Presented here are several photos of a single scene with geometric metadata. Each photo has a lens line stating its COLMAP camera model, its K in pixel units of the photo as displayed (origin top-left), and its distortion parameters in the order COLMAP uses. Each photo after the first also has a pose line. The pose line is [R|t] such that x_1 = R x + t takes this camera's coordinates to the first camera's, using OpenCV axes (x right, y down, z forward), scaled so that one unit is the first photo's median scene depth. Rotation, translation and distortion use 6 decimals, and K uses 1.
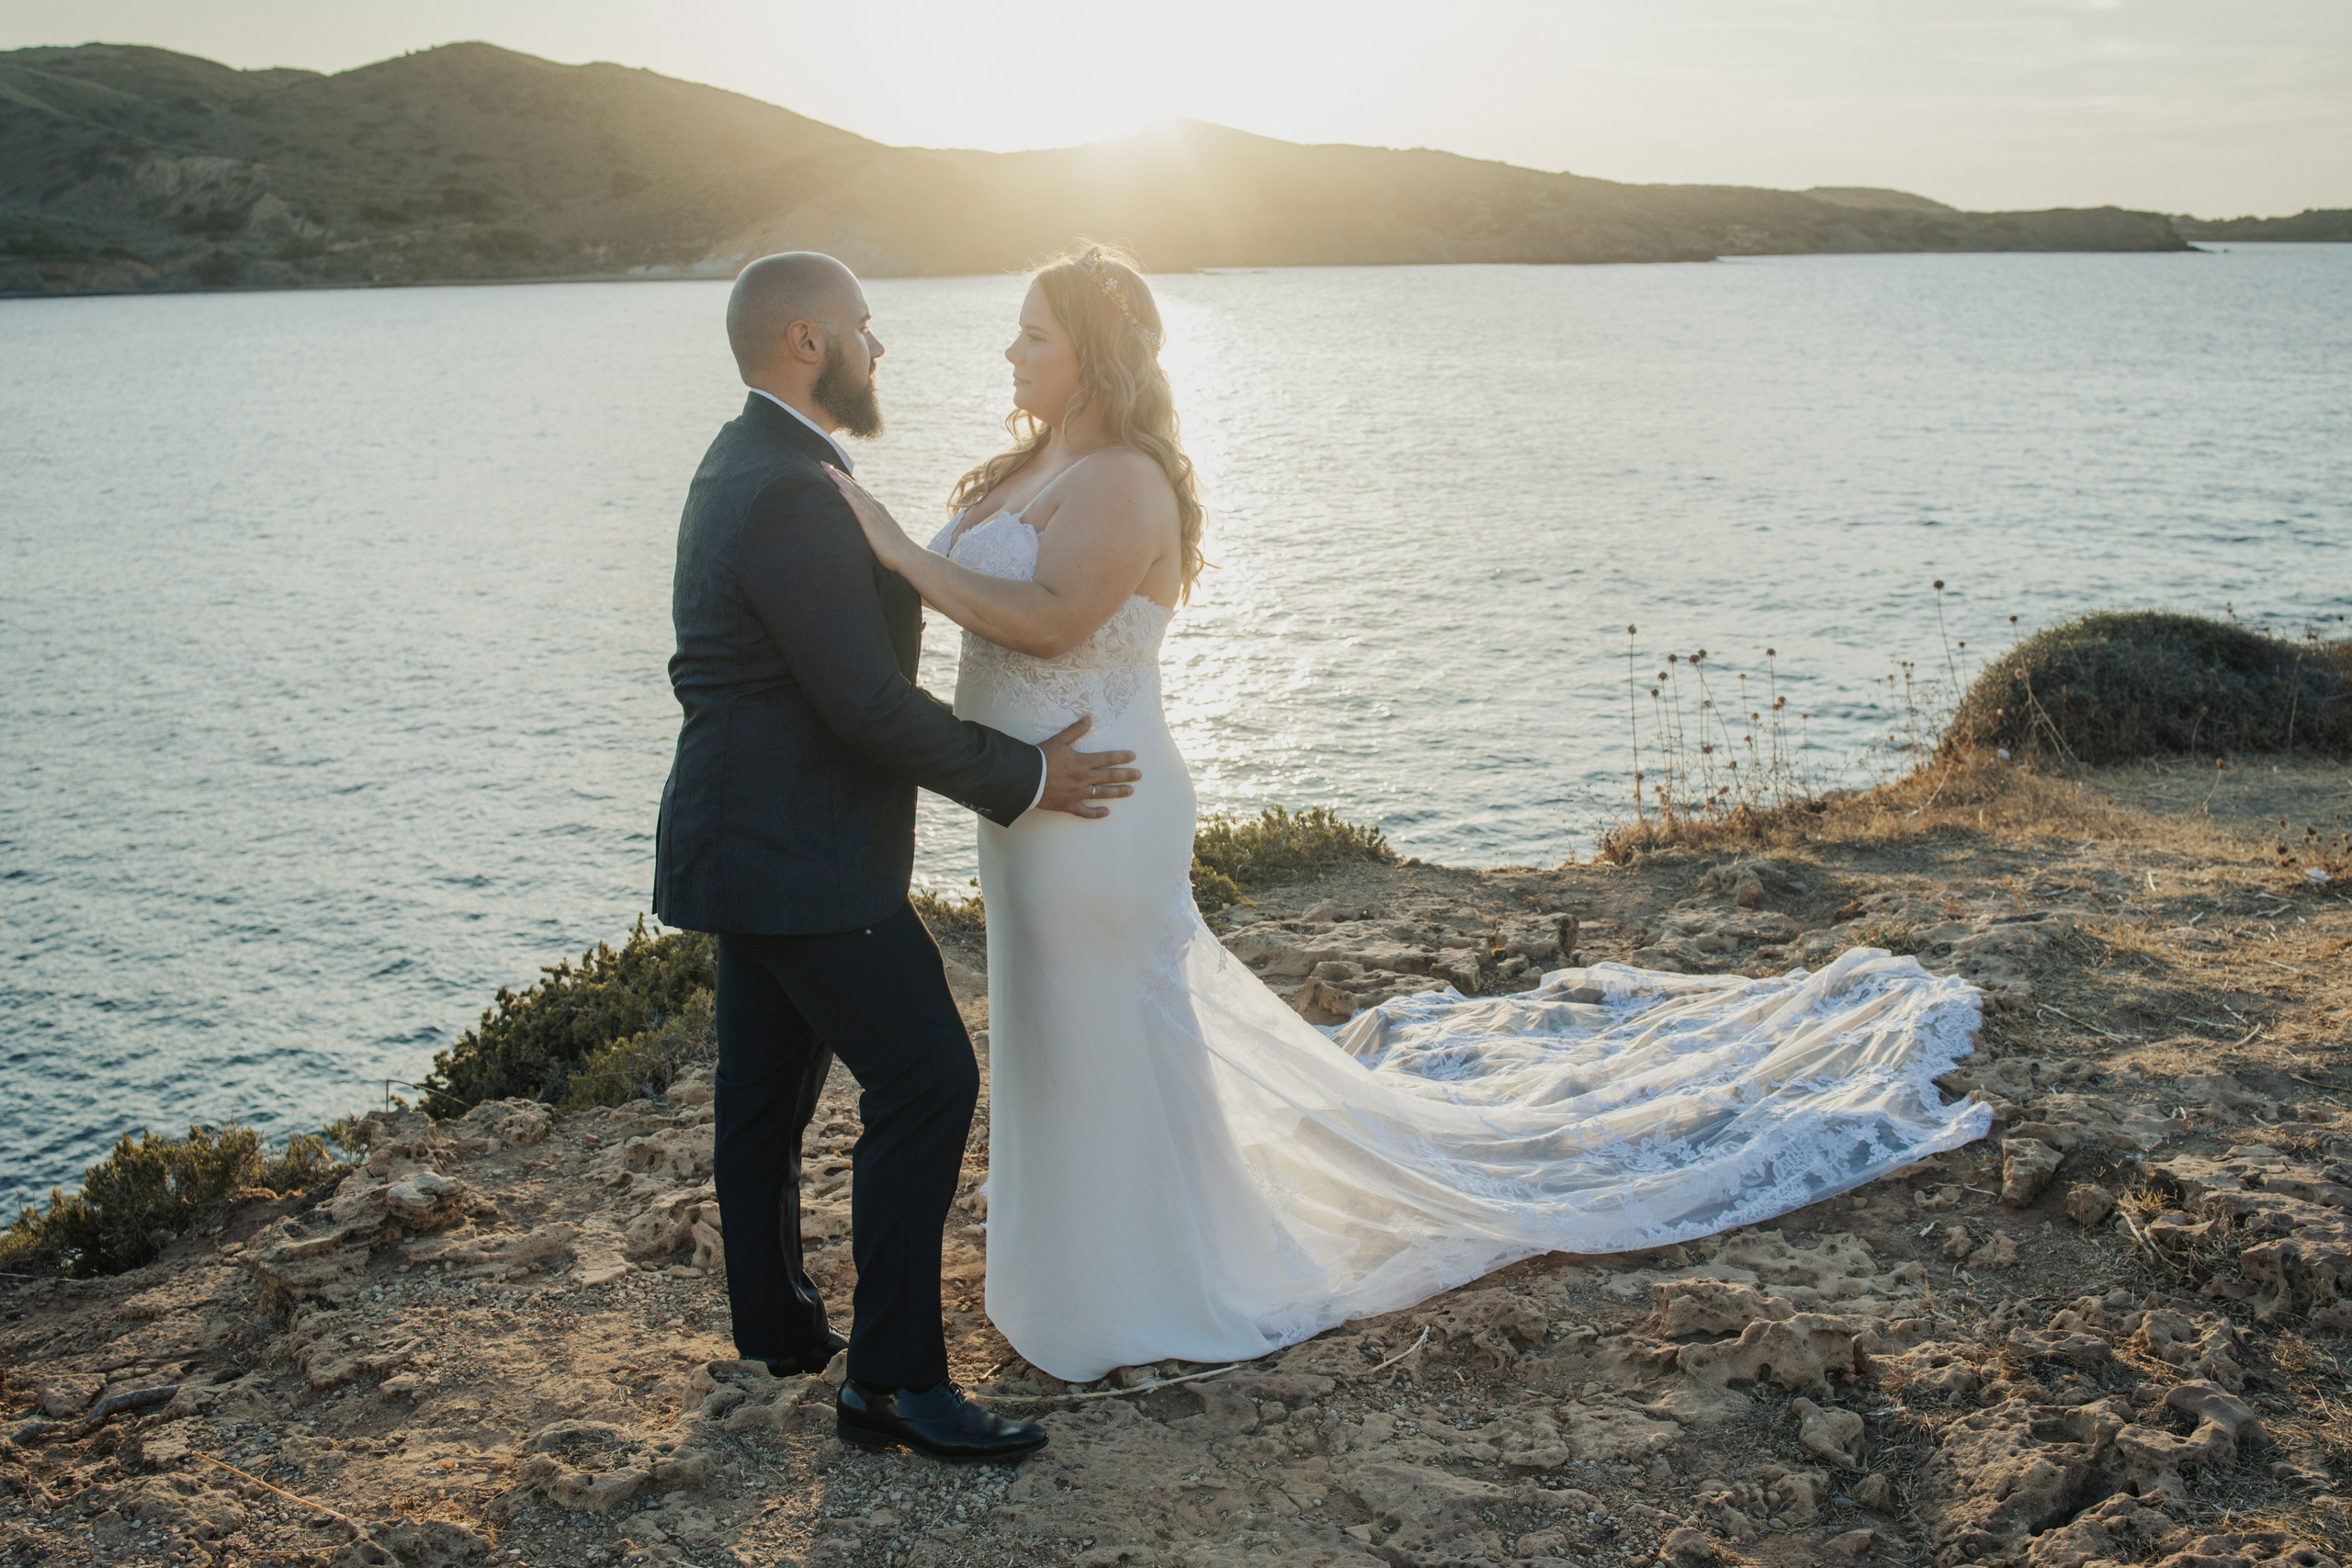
lens RADIAL K [[2366.3, 0, 1175.9], [0, 2366.3, 786.4], [0, 0, 1]] dist [-0.087264, 0.067604]
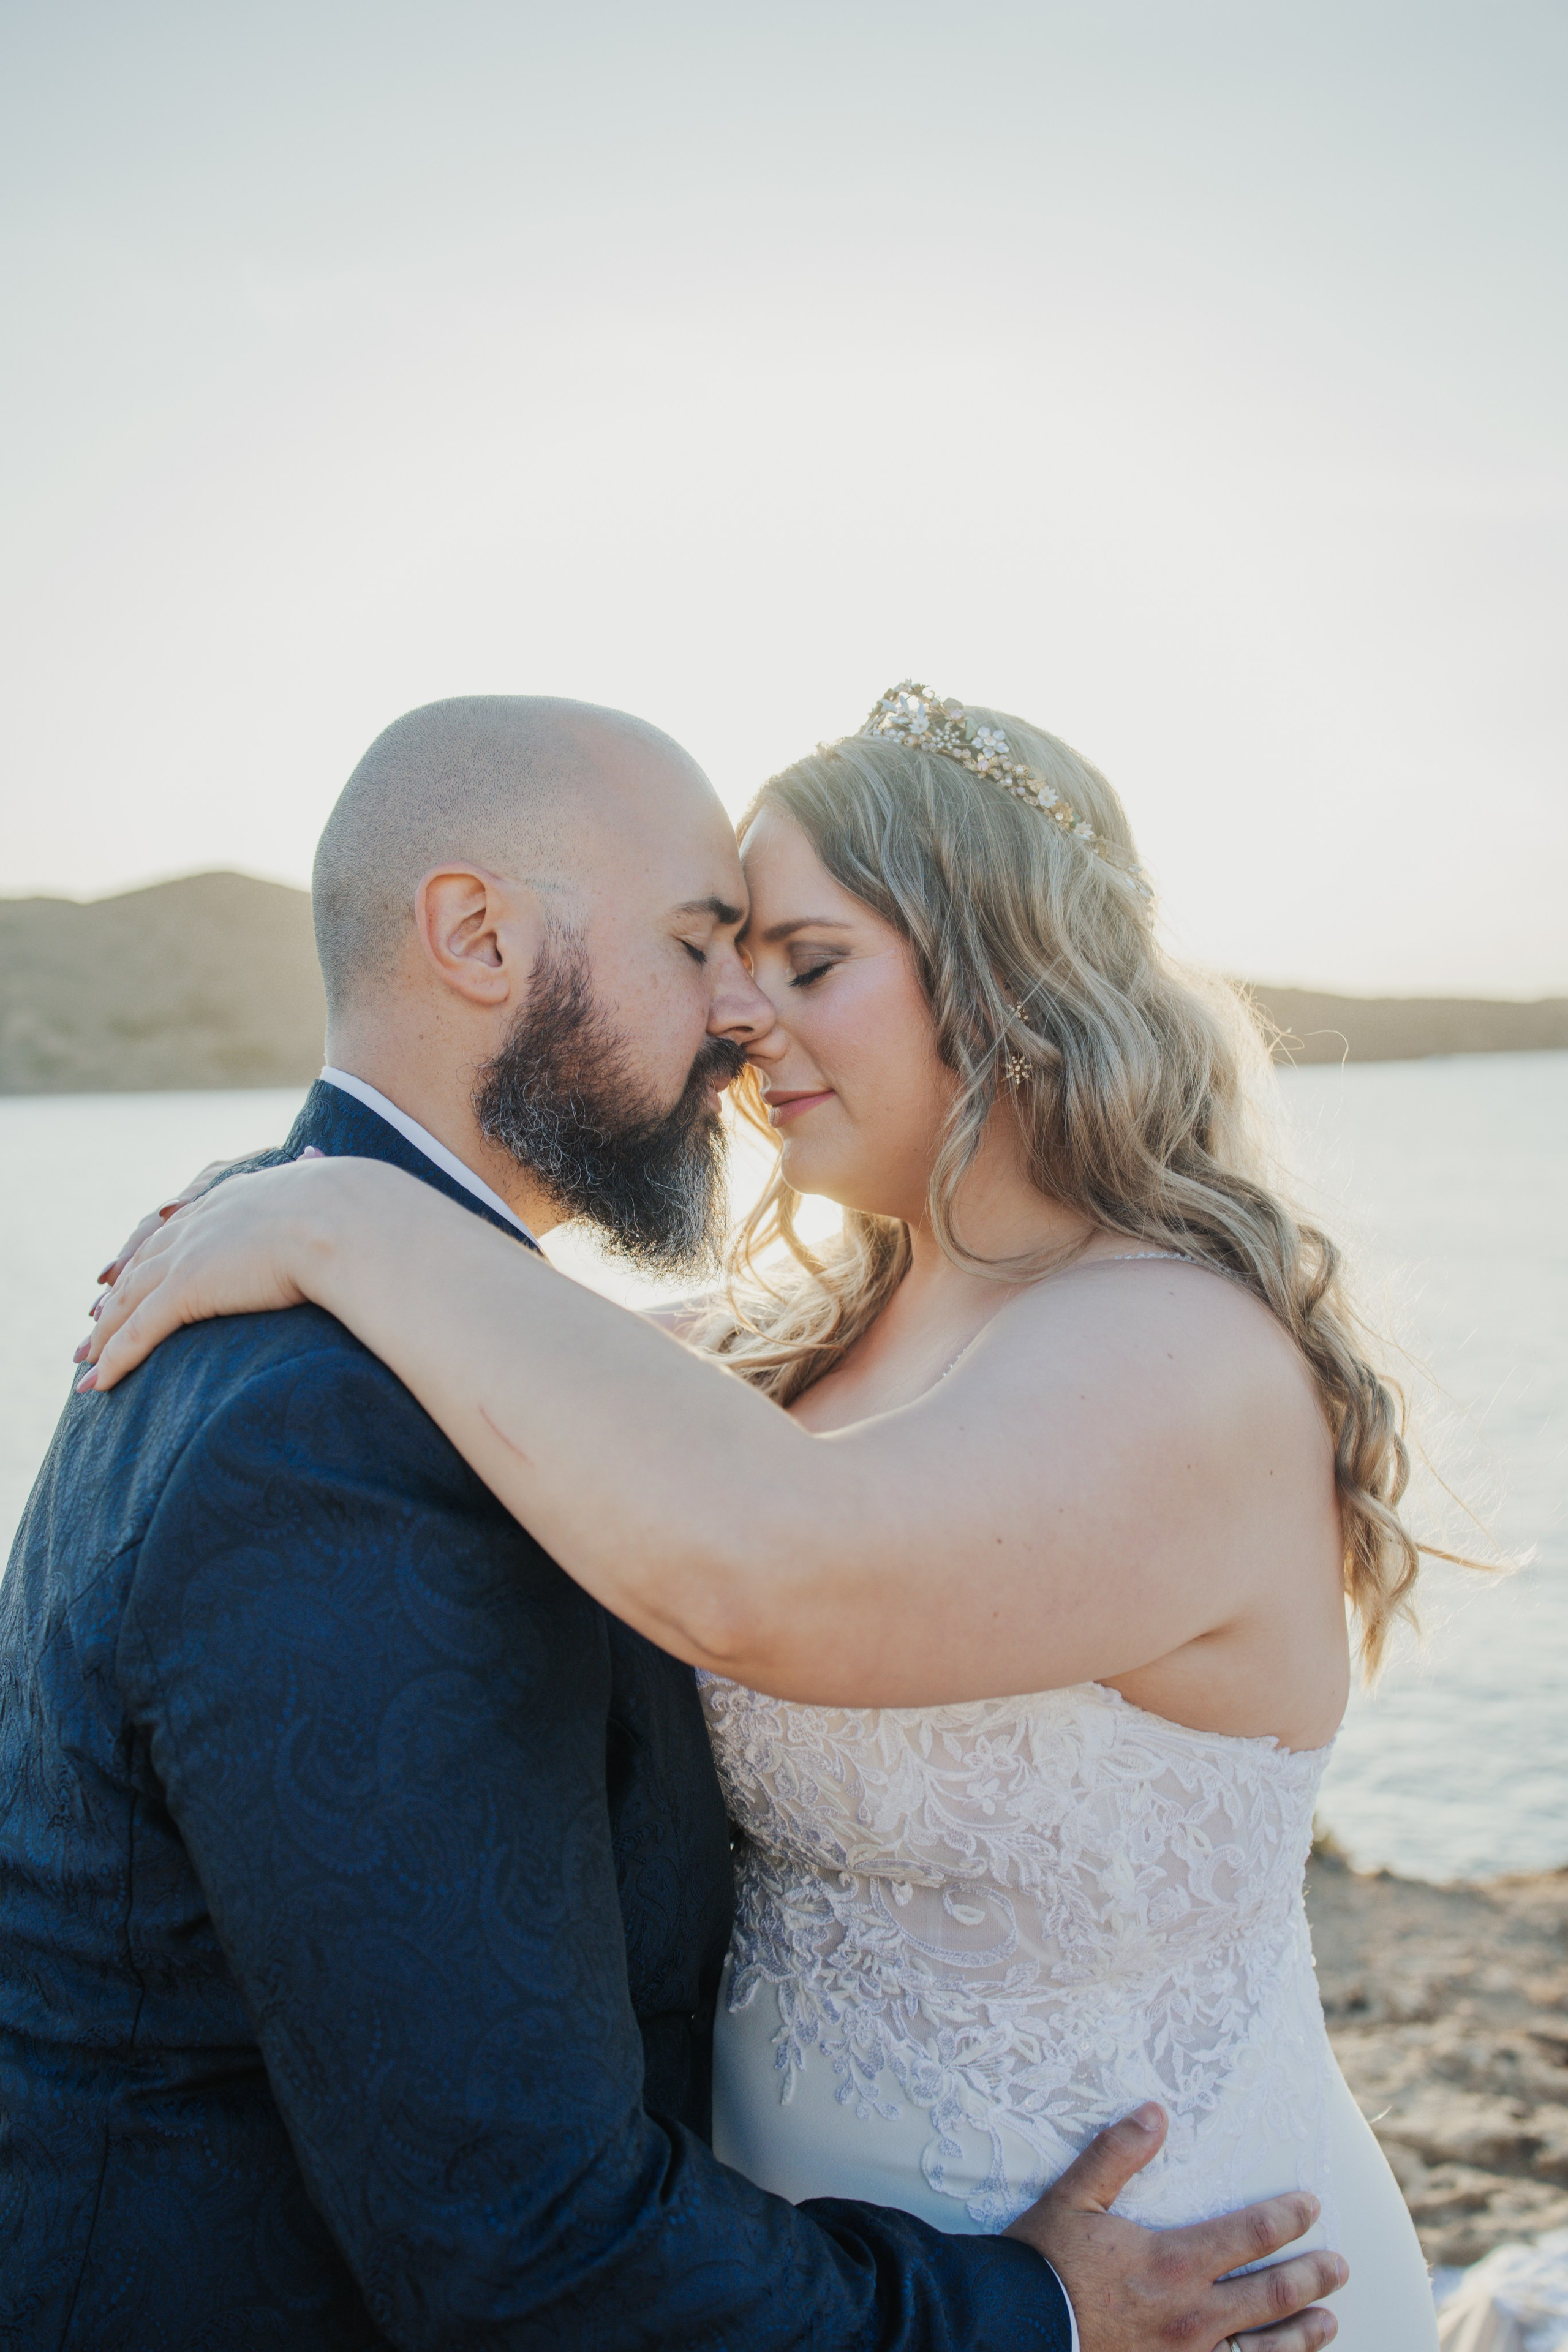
lens RADIAL K [[2366.5, 0, 783.8], [0, 2366.5, 1178.7], [0, 0, 1]] dist [-0.087264, 0.067604]
pose [[0.998740, -0.006240, -0.049797, -0.045599], [-0.002479, 0.984896, -0.173130, -0.062292], [0.050125, 0.173036, 0.983639, 0.453011]]
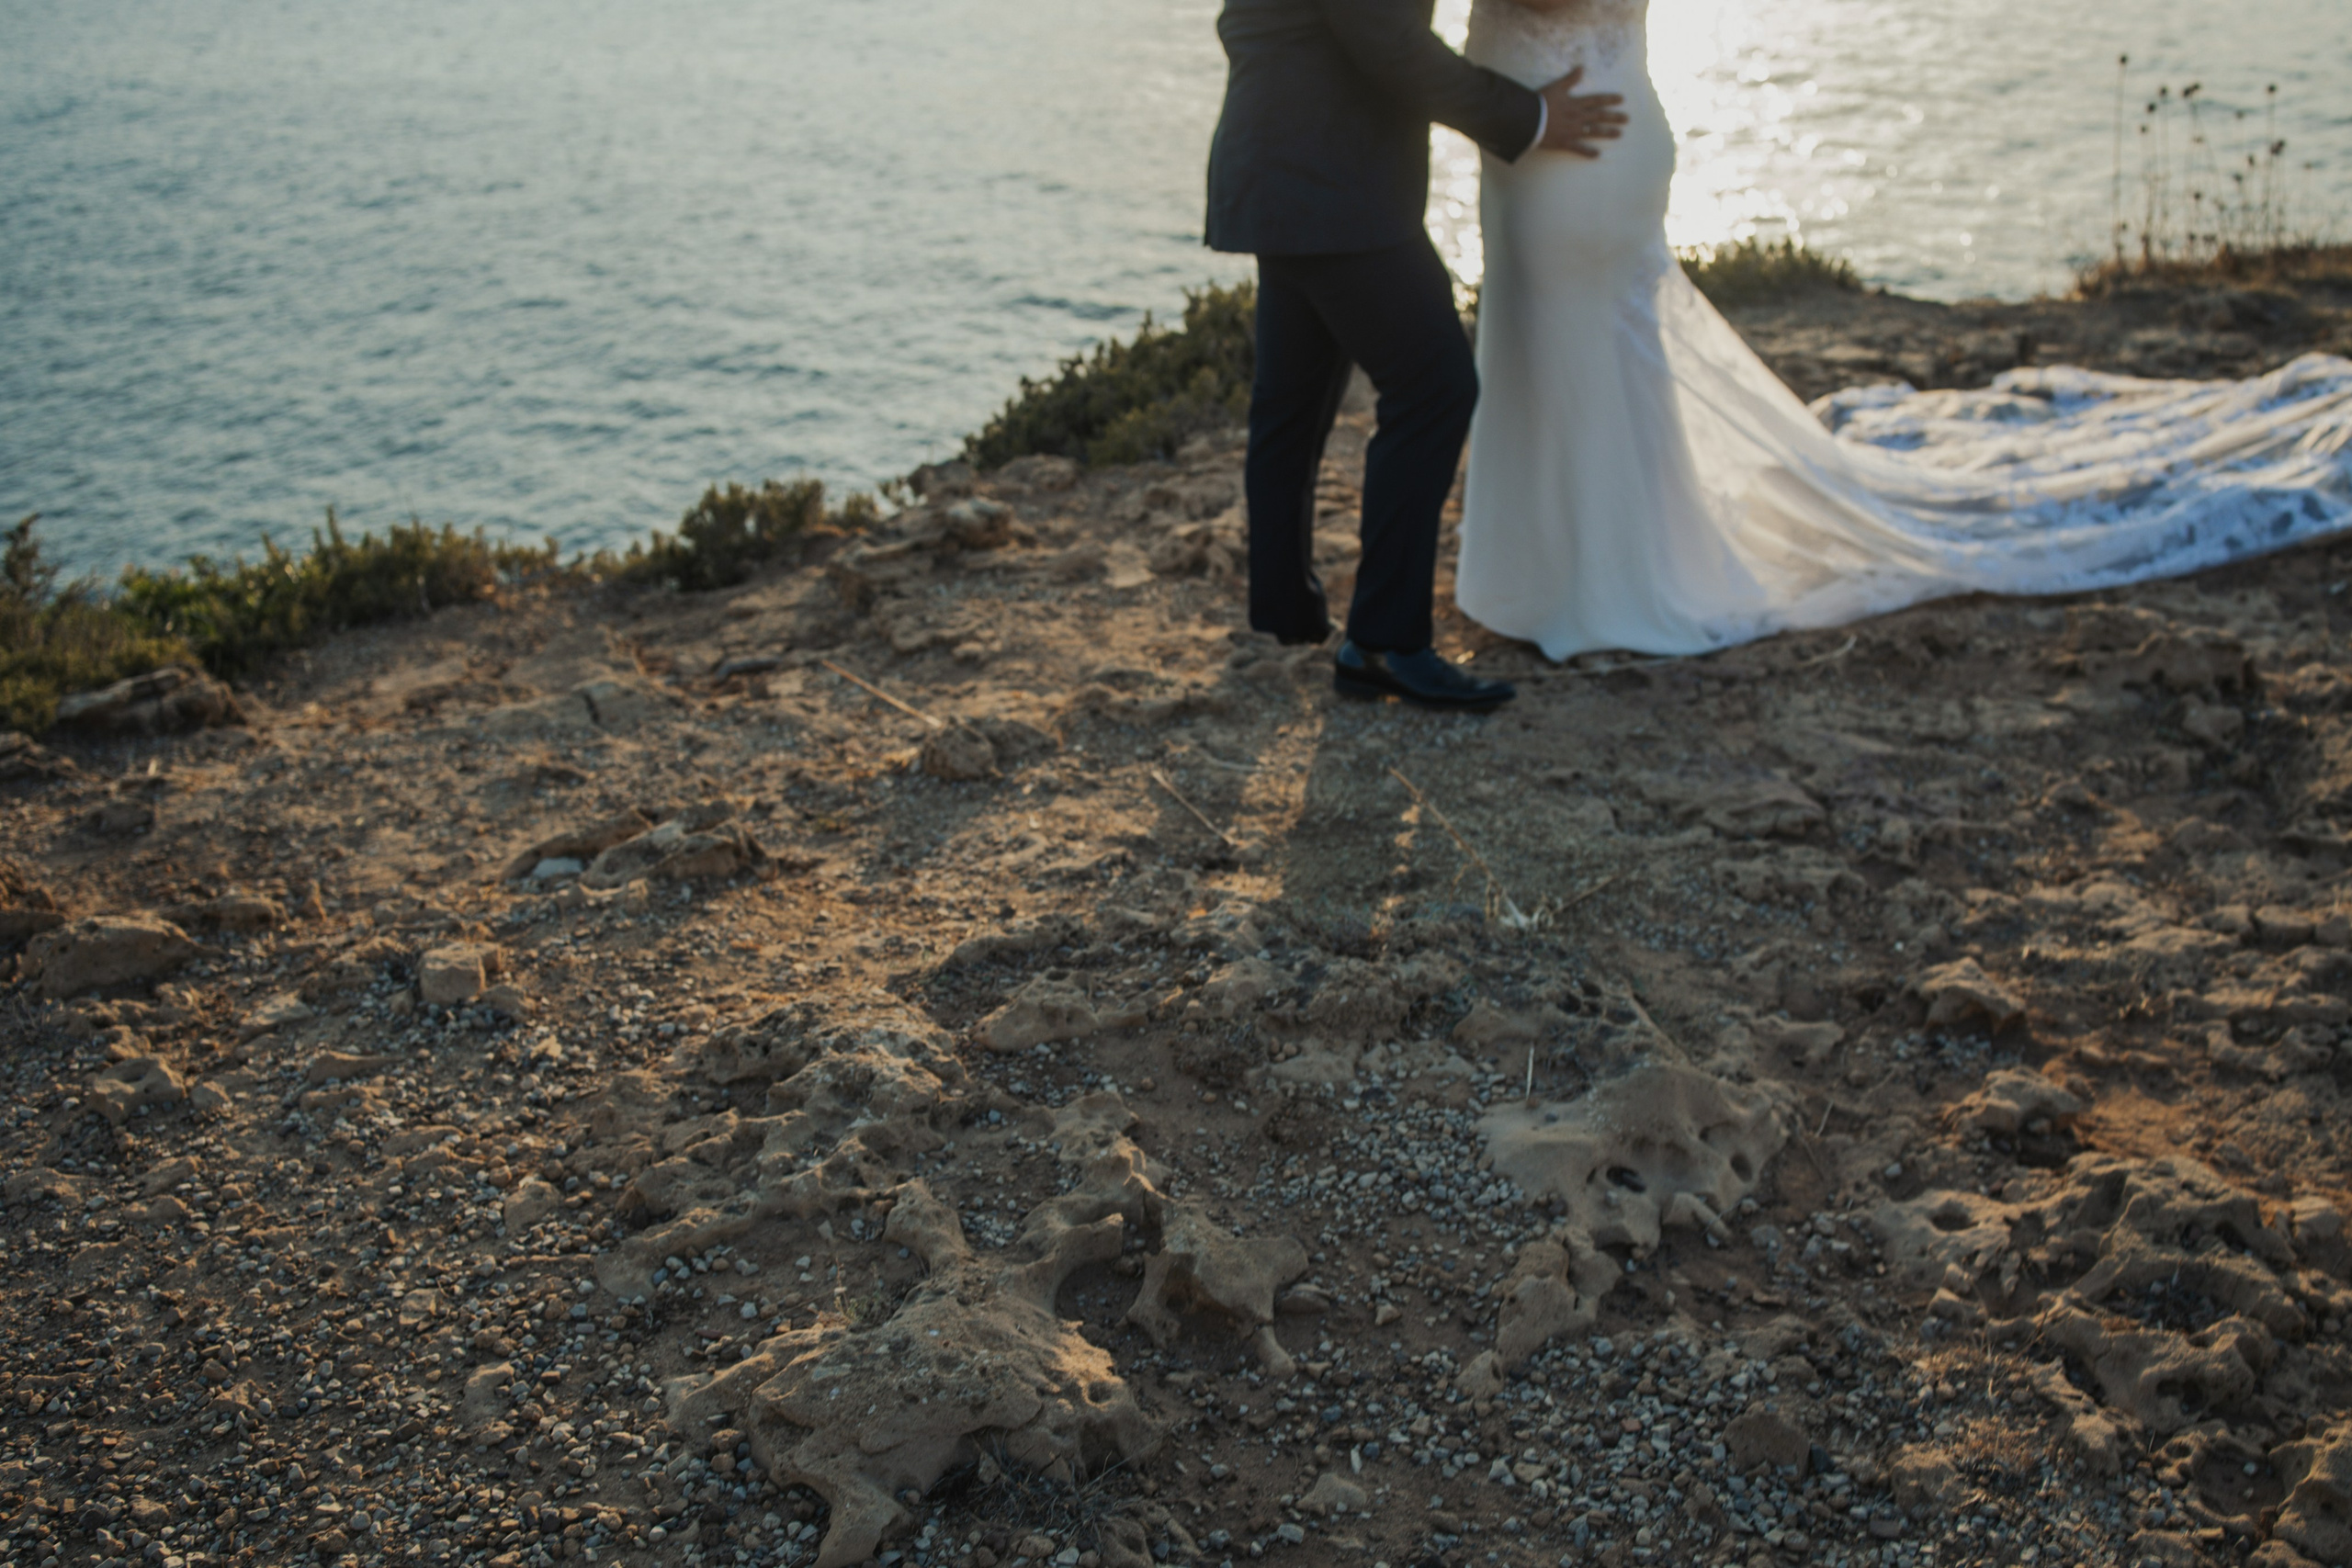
lens RADIAL K [[2381.0, 0, 1178.4], [0, 2381.0, 780.9], [0, 0, 1]] dist [-0.076488, 0.041097]
pose [[0.981570, 0.053093, -0.183580, 0.000625], [-0.014514, 0.978569, 0.205405, 0.049507], [0.190551, -0.198955, 0.961305, -0.118855]]
